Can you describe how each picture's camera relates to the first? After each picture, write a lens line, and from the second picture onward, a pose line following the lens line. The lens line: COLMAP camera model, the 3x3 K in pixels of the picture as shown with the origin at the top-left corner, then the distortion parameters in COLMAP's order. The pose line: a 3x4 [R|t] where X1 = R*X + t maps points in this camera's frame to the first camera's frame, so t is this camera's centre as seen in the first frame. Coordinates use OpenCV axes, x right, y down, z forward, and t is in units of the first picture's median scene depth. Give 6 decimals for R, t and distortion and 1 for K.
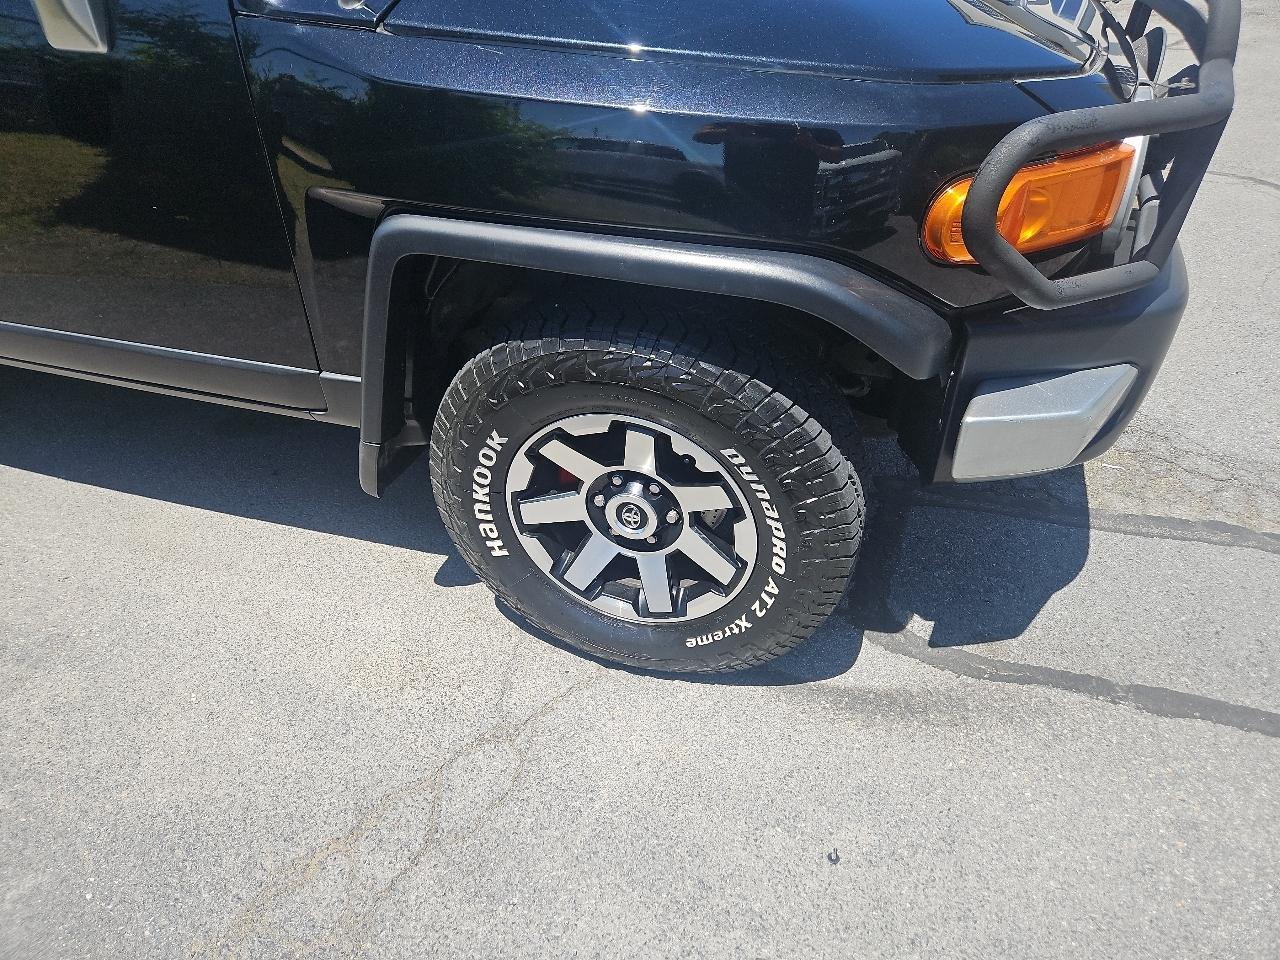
lens RADIAL K [[864.6, 0, 639.0], [0, 864.6, 476.3], [0, 0, 1]] dist [0.072628, -0.057026]
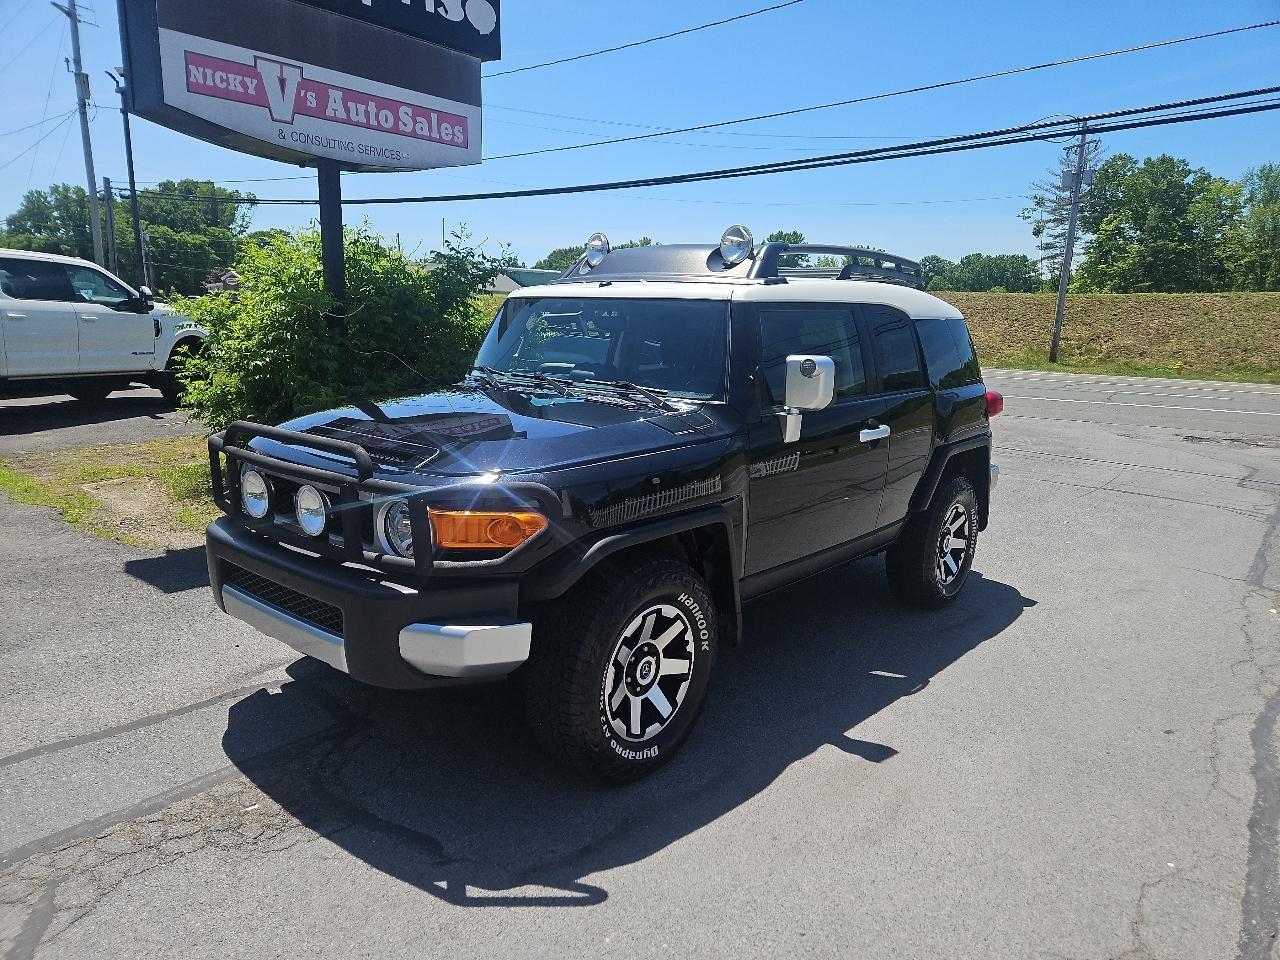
lens RADIAL K [[864.6, 0, 636.6], [0, 864.6, 498.8], [0, 0, 1]] dist [0.072628, -0.057026]
pose [[-0.408680, 0.183687, -0.894002, 1.944688], [-0.570109, 0.713543, 0.407225, -1.627373], [0.712710, 0.676104, -0.186889, 1.936779]]
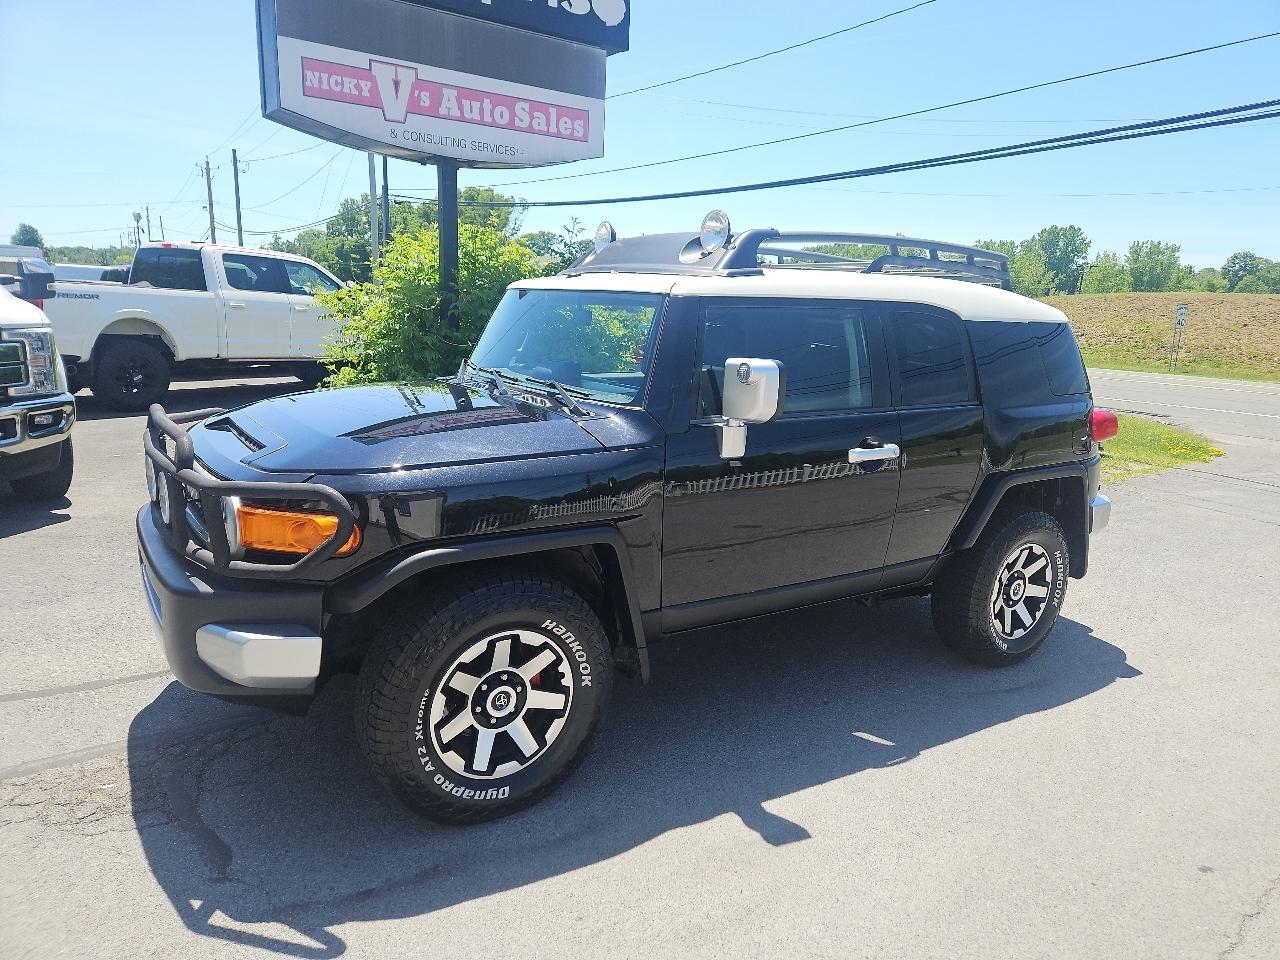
lens RADIAL K [[864.6, 0, 645.8], [0, 864.6, 489.8], [0, 0, 1]] dist [0.072628, -0.057026]
pose [[-0.636831, 0.138968, -0.758376, 1.370083], [-0.496529, 0.678571, 0.541295, -1.947846], [0.589835, 0.721269, -0.363133, 2.338921]]
